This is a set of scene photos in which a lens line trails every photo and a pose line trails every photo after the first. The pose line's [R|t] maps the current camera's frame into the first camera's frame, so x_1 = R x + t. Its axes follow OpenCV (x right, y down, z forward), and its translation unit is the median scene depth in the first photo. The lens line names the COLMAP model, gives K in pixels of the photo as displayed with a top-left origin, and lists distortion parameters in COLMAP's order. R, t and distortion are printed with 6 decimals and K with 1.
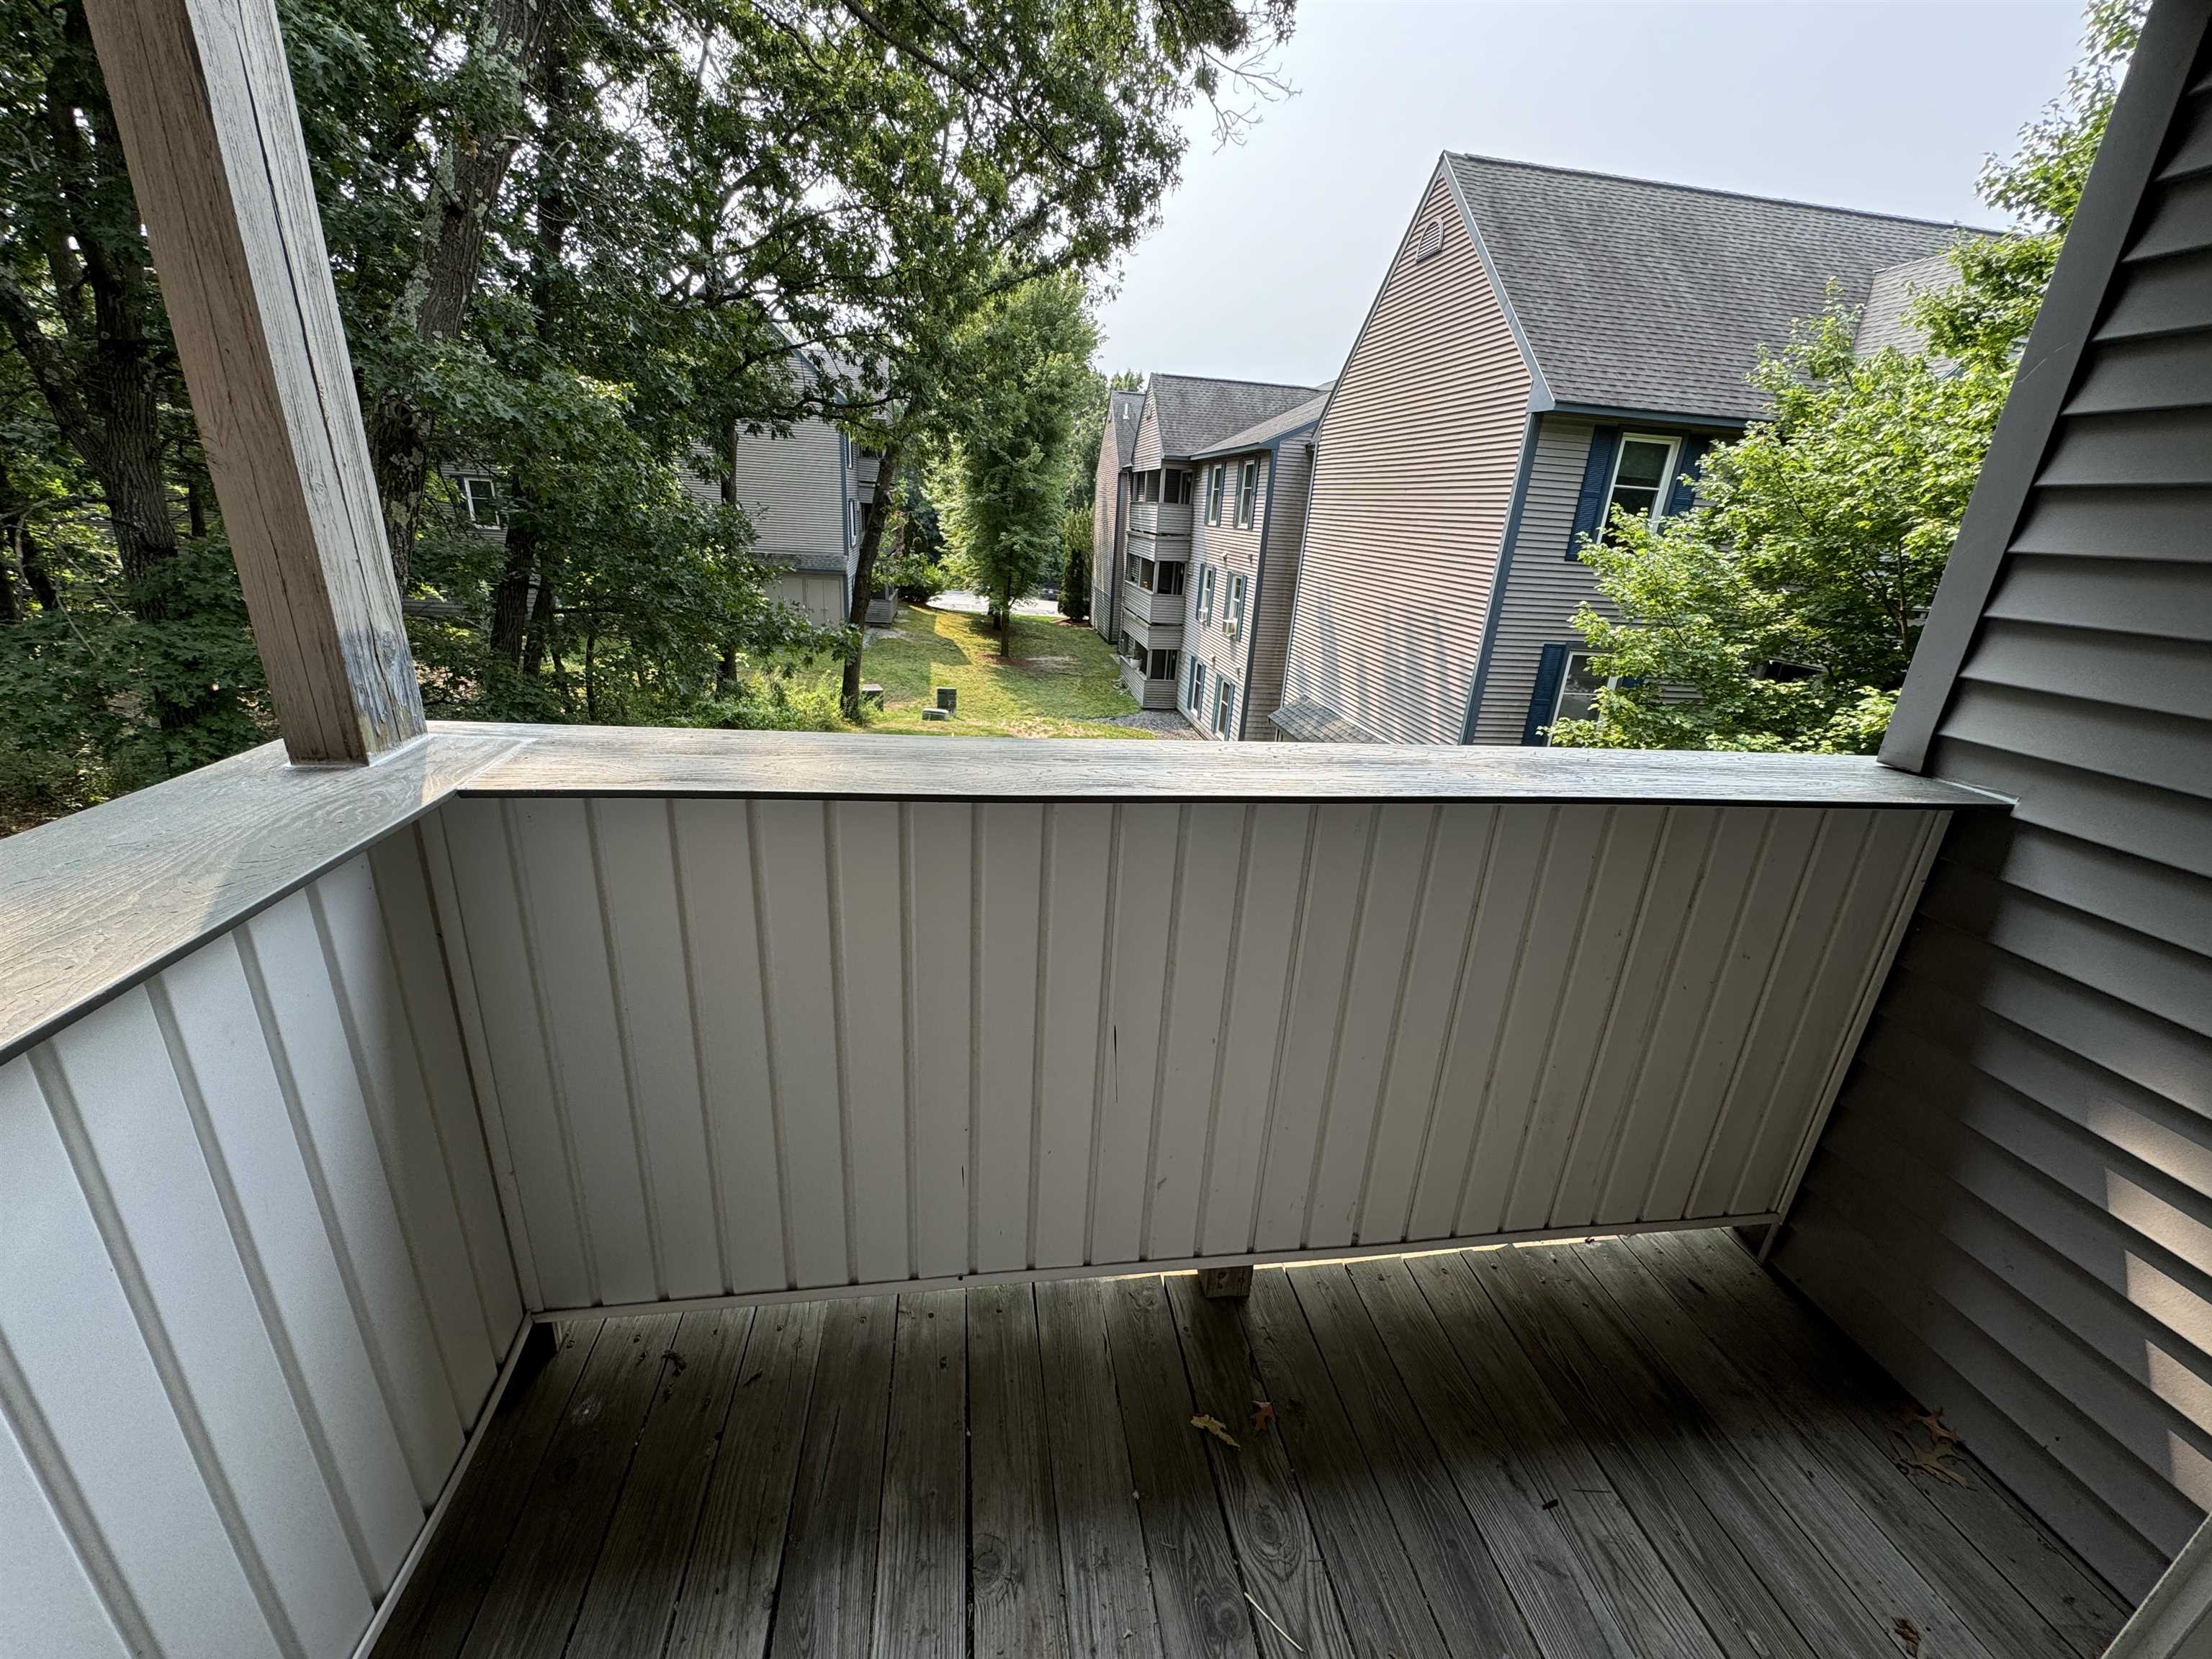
lens RADIAL K [[879.1, 0, 1107.0], [0, 879.1, 832.2], [0, 0, 1]] dist [-0.003343, 0.001032]
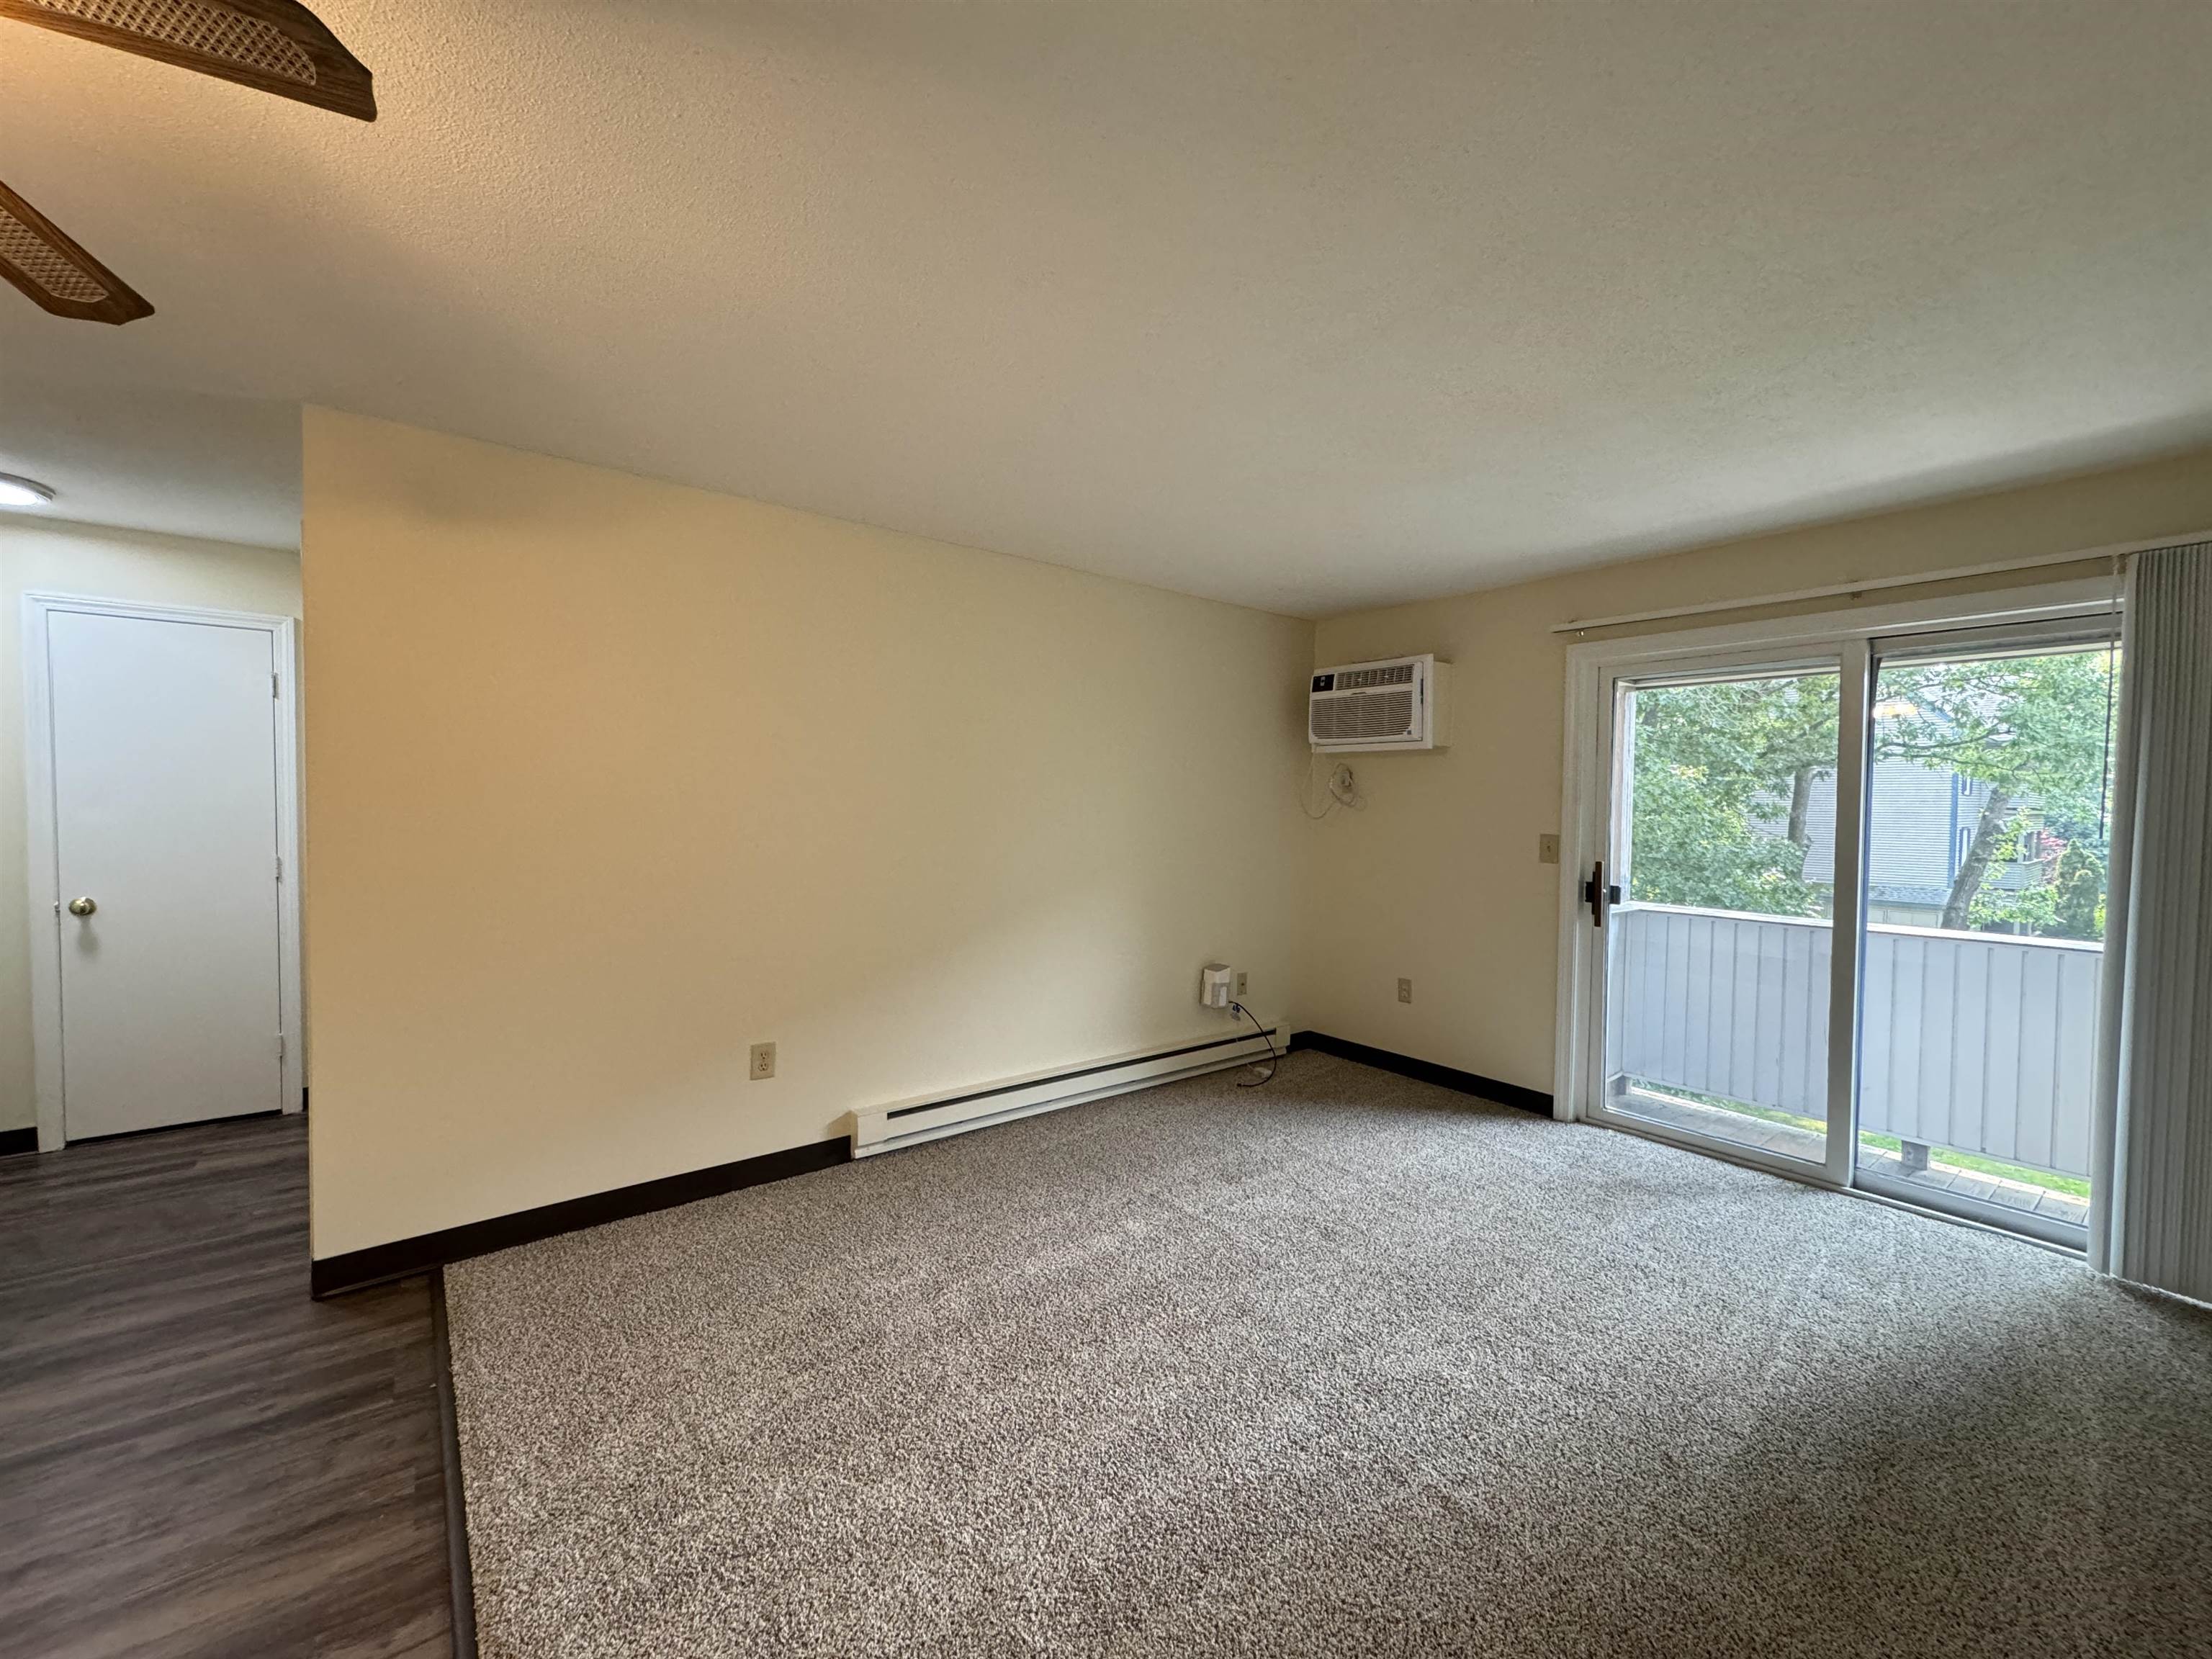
lens RADIAL K [[879.1, 0, 1109.4], [0, 879.1, 835.4], [0, 0, 1]] dist [-0.003343, 0.001032]
pose [[0.488940, -0.025828, -0.871935, 0.103521], [-0.284424, 0.940216, -0.187343, 0.067564], [0.824646, 0.339599, 0.452363, -0.188417]]
